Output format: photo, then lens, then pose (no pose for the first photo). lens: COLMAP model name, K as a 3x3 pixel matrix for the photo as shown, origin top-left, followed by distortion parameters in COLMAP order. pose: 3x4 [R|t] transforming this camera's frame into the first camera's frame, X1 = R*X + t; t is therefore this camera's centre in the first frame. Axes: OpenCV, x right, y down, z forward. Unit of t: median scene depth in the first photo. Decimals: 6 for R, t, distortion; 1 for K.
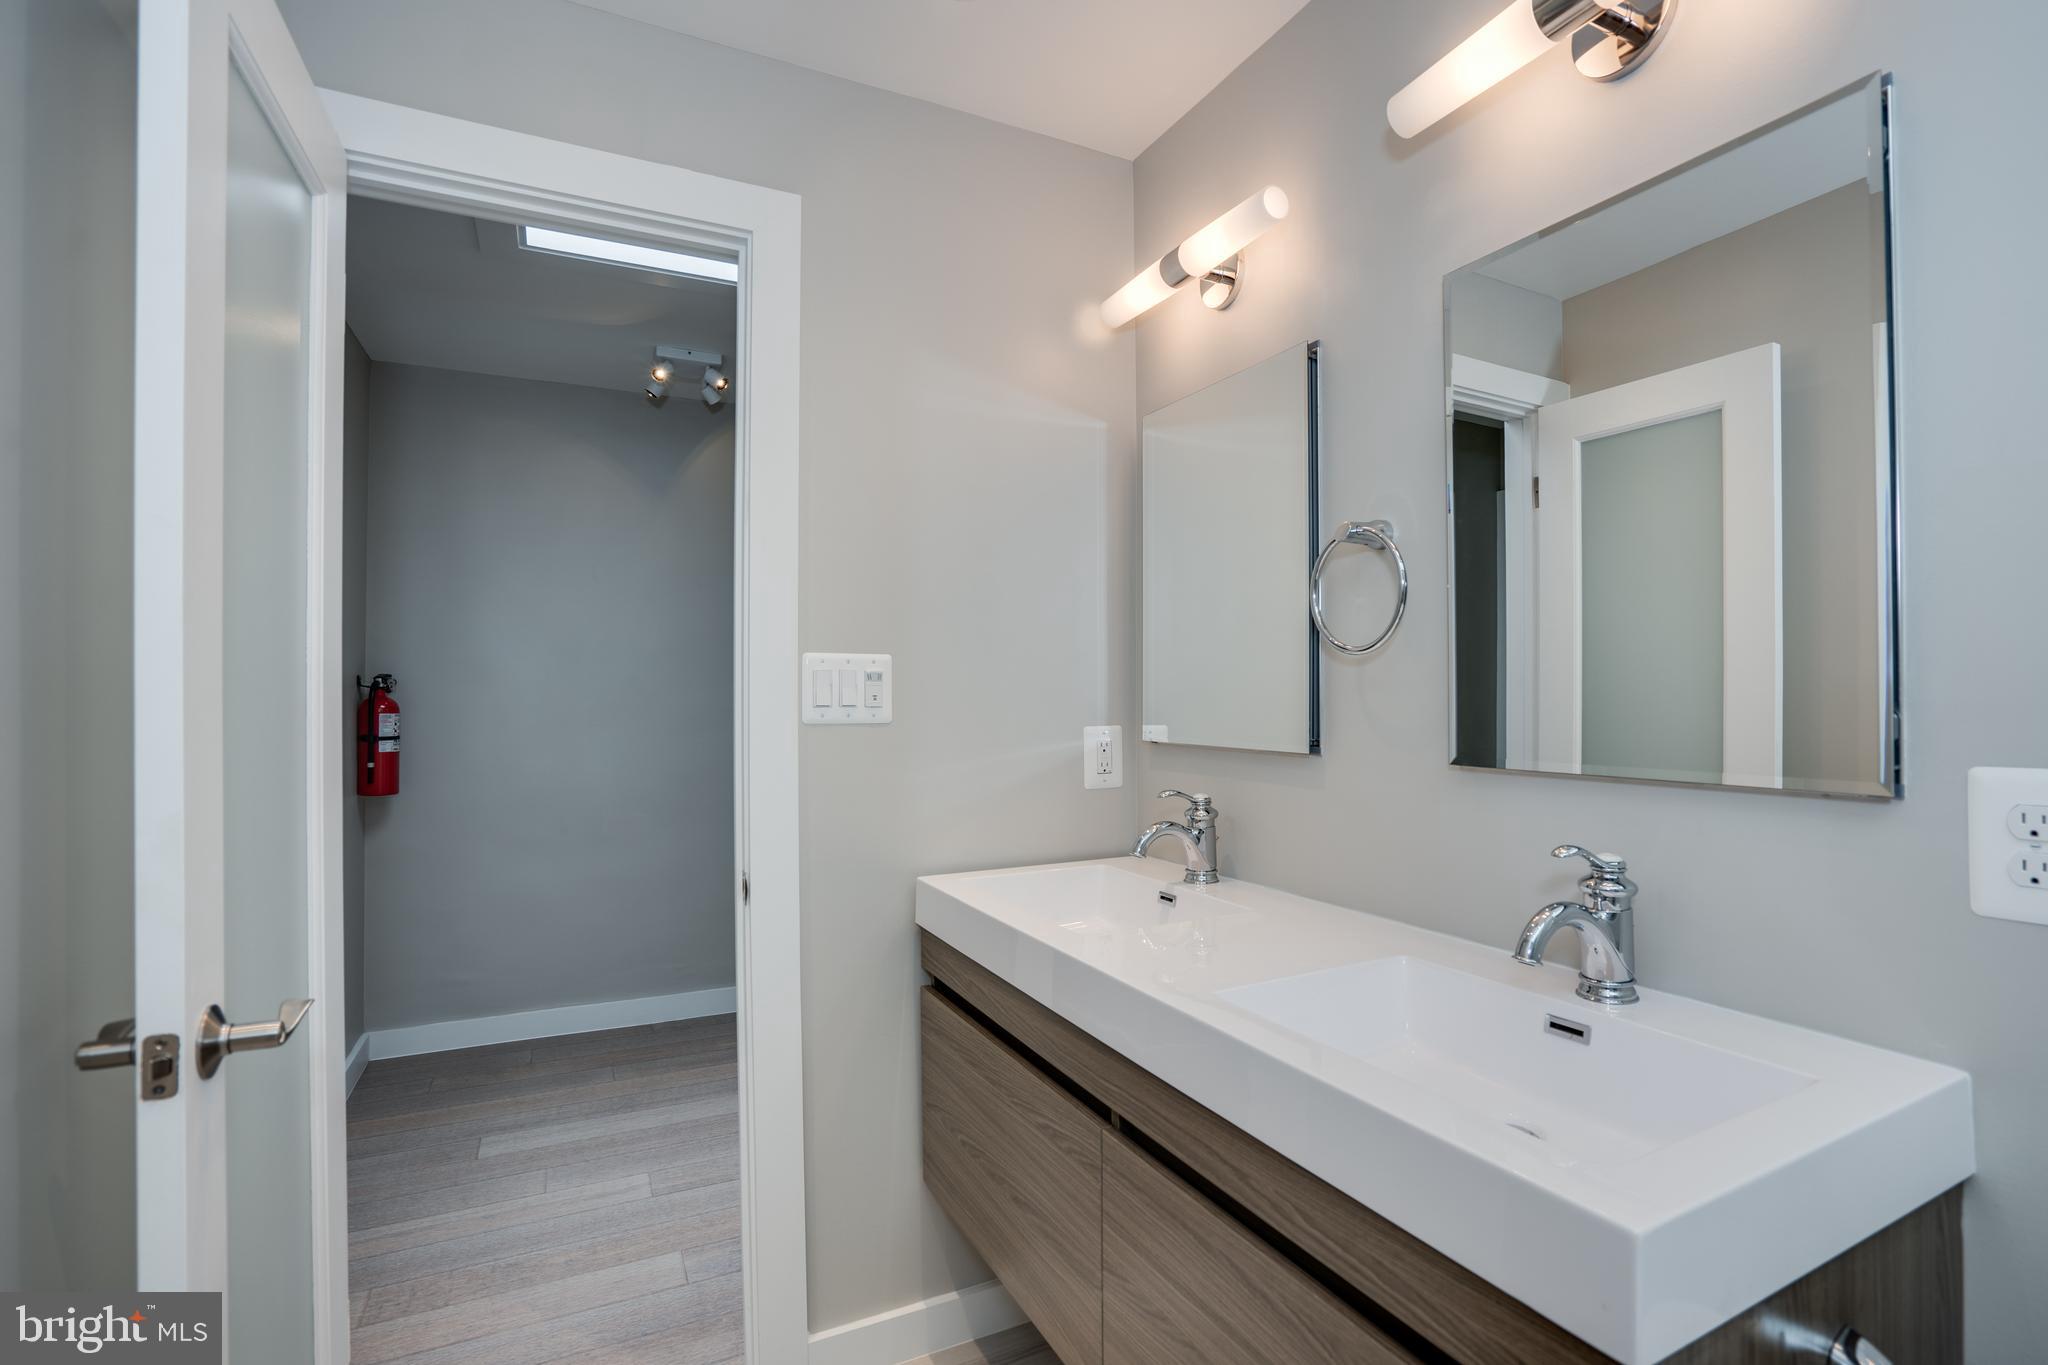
lens RADIAL K [[950.7, 0, 1020.7], [0, 950.7, 686.5], [0, 0, 1]] dist [-0.042190, 0.007795]
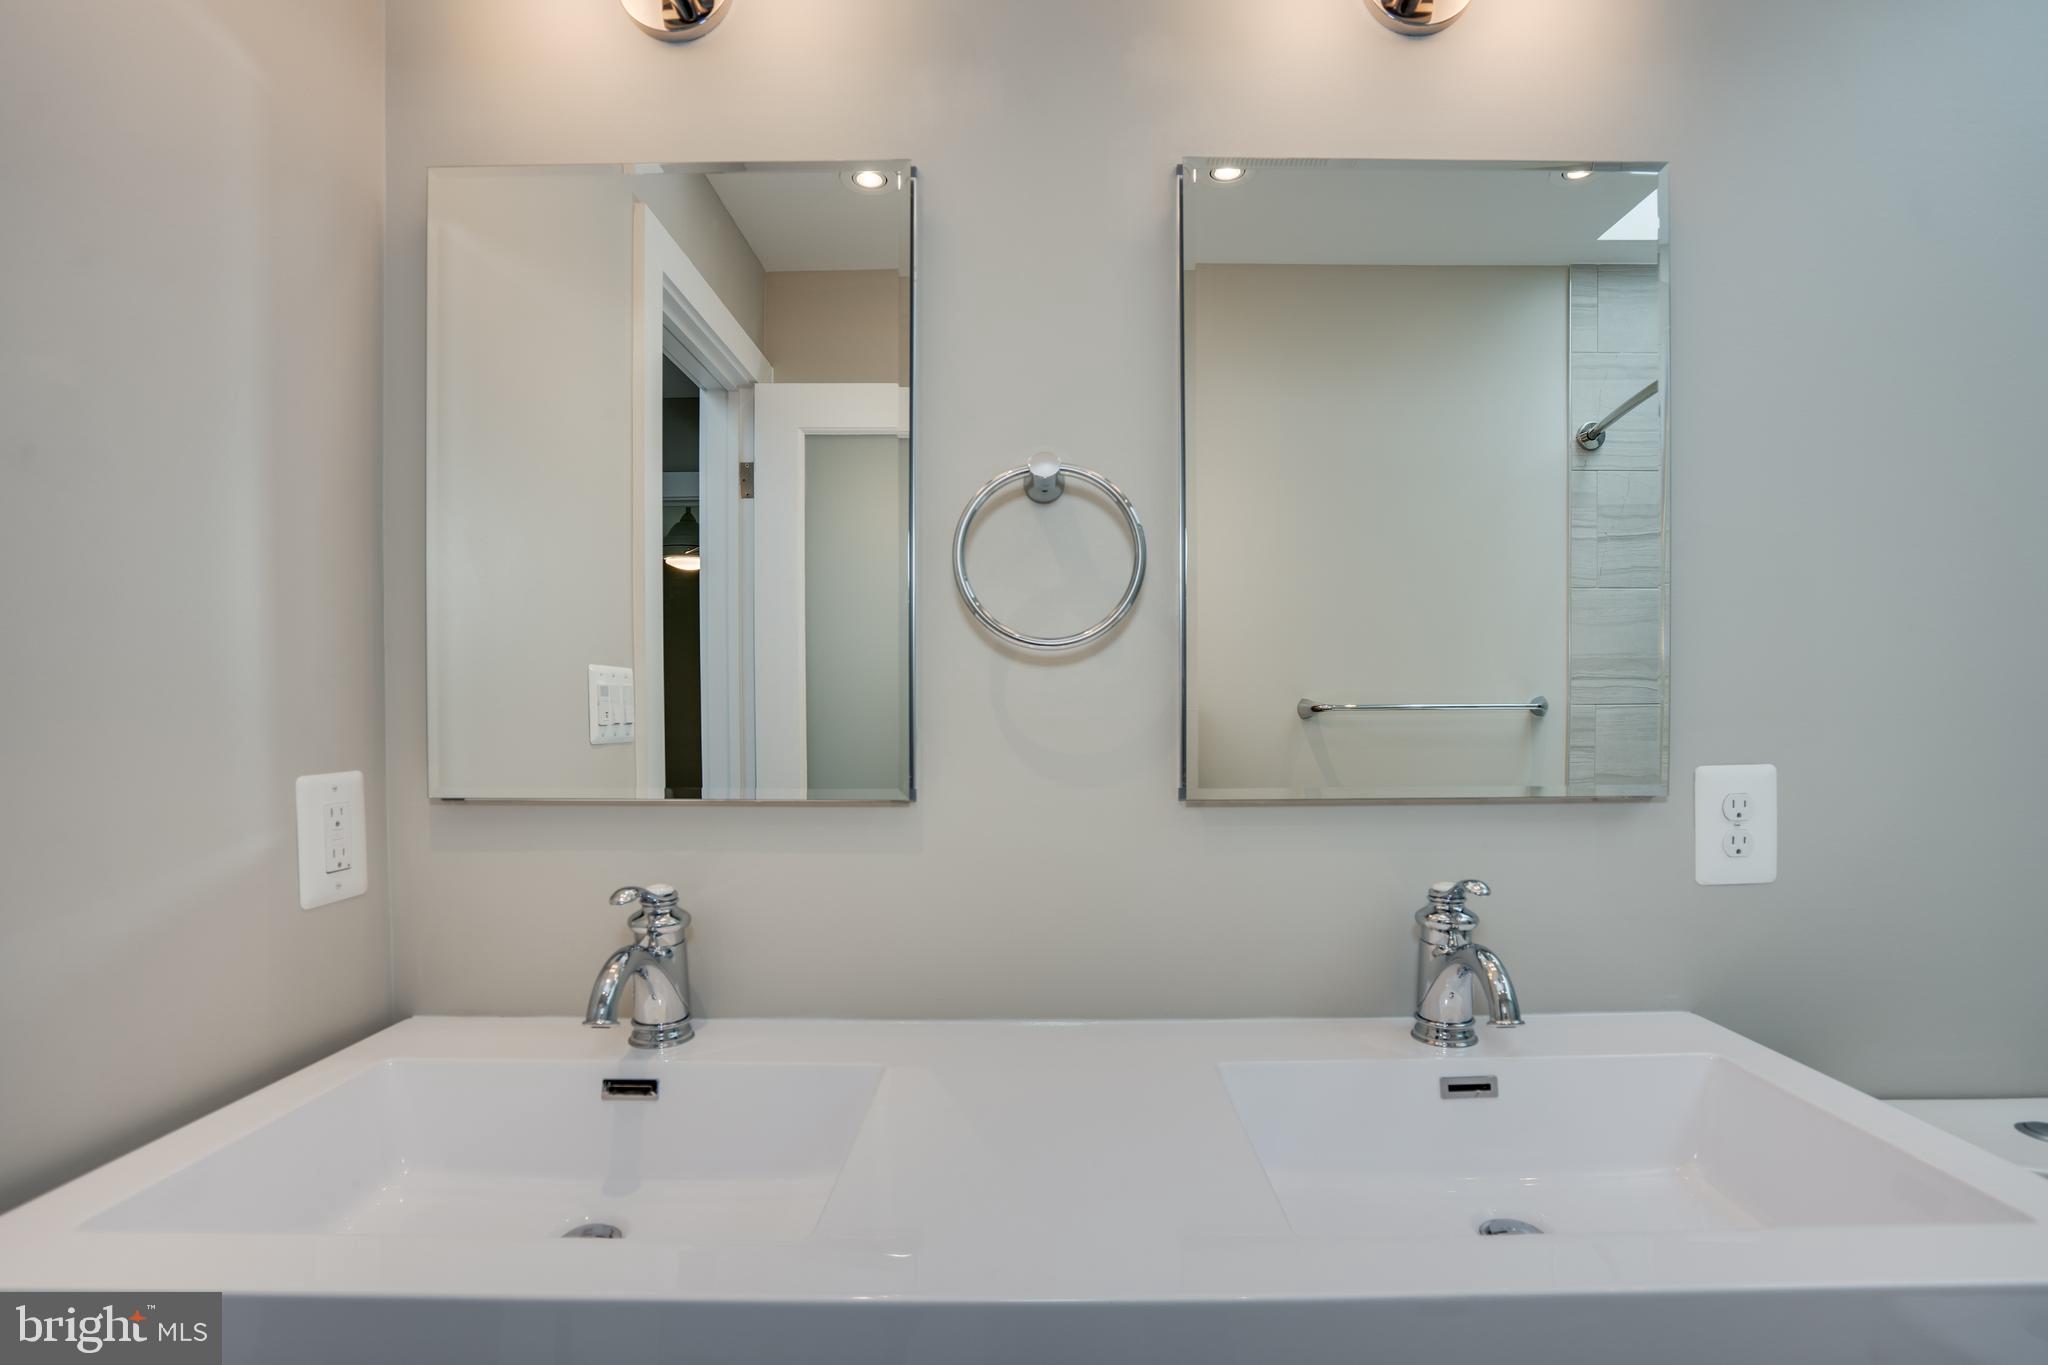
lens RADIAL K [[1013.6, 0, 1029.1], [0, 1013.6, 686.2], [0, 0, 1]] dist [-0.022043, 0.000184]
pose [[0.446615, 0.022943, 0.894432, -0.139196], [-0.005377, 0.999722, -0.022959, 0.003912], [-0.894710, 0.005445, 0.446614, 0.288527]]
